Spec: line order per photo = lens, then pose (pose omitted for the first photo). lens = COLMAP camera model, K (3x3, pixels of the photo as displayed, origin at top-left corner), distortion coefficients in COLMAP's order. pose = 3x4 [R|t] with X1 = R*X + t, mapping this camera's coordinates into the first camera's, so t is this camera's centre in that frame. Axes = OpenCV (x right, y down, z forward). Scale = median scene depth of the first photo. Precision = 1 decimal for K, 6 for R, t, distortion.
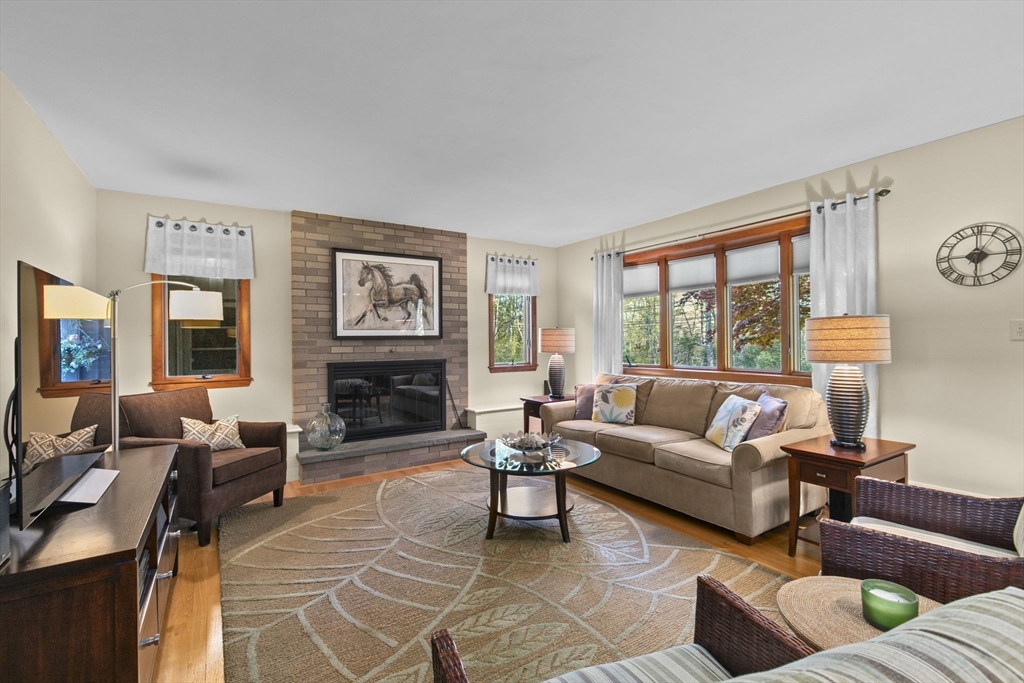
lens RADIAL K [[459.2, 0, 508.5], [0, 459.2, 338.2], [0, 0, 1]] dist [0.007663, -0.001399]
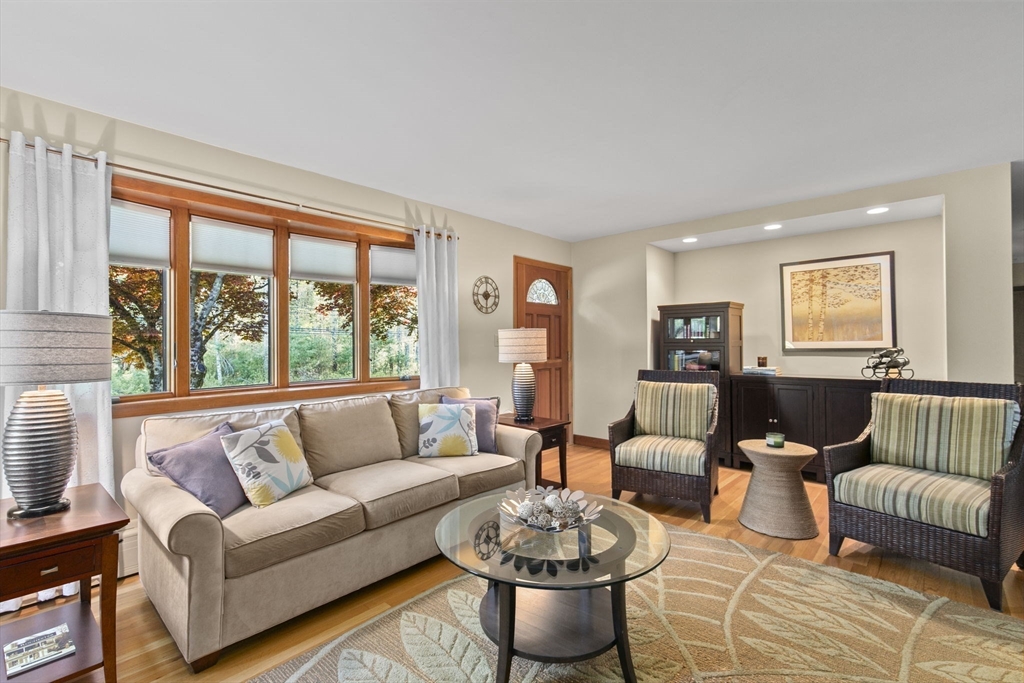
lens RADIAL K [[459.2, 0, 508.5], [0, 459.2, 338.2], [0, 0, 1]] dist [0.007663, -0.001399]
pose [[-0.260257, 0.022354, 0.965280, -0.435615], [0.004817, 0.999750, -0.021853, 0.008596], [-0.965527, -0.001038, -0.260300, 0.989879]]
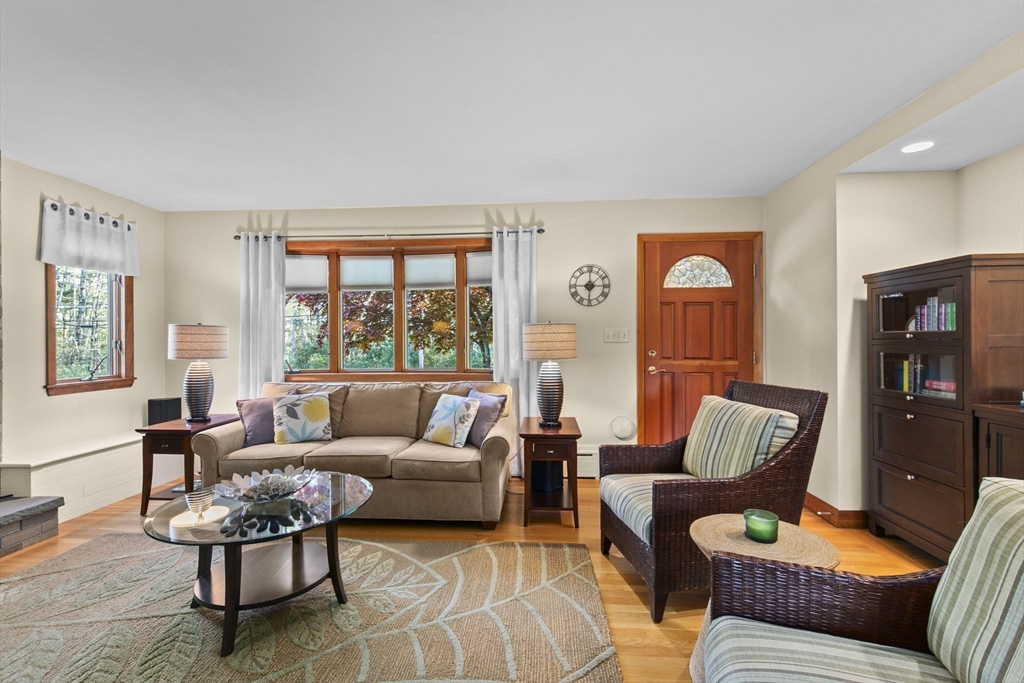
lens RADIAL K [[459.2, 0, 508.5], [0, 459.2, 338.2], [0, 0, 1]] dist [0.007663, -0.001399]
pose [[0.594165, 0.009683, 0.804285, -0.249151], [-0.004811, 0.999952, -0.008484, 0.003864], [-0.804329, 0.001171, 0.594184, 0.238170]]
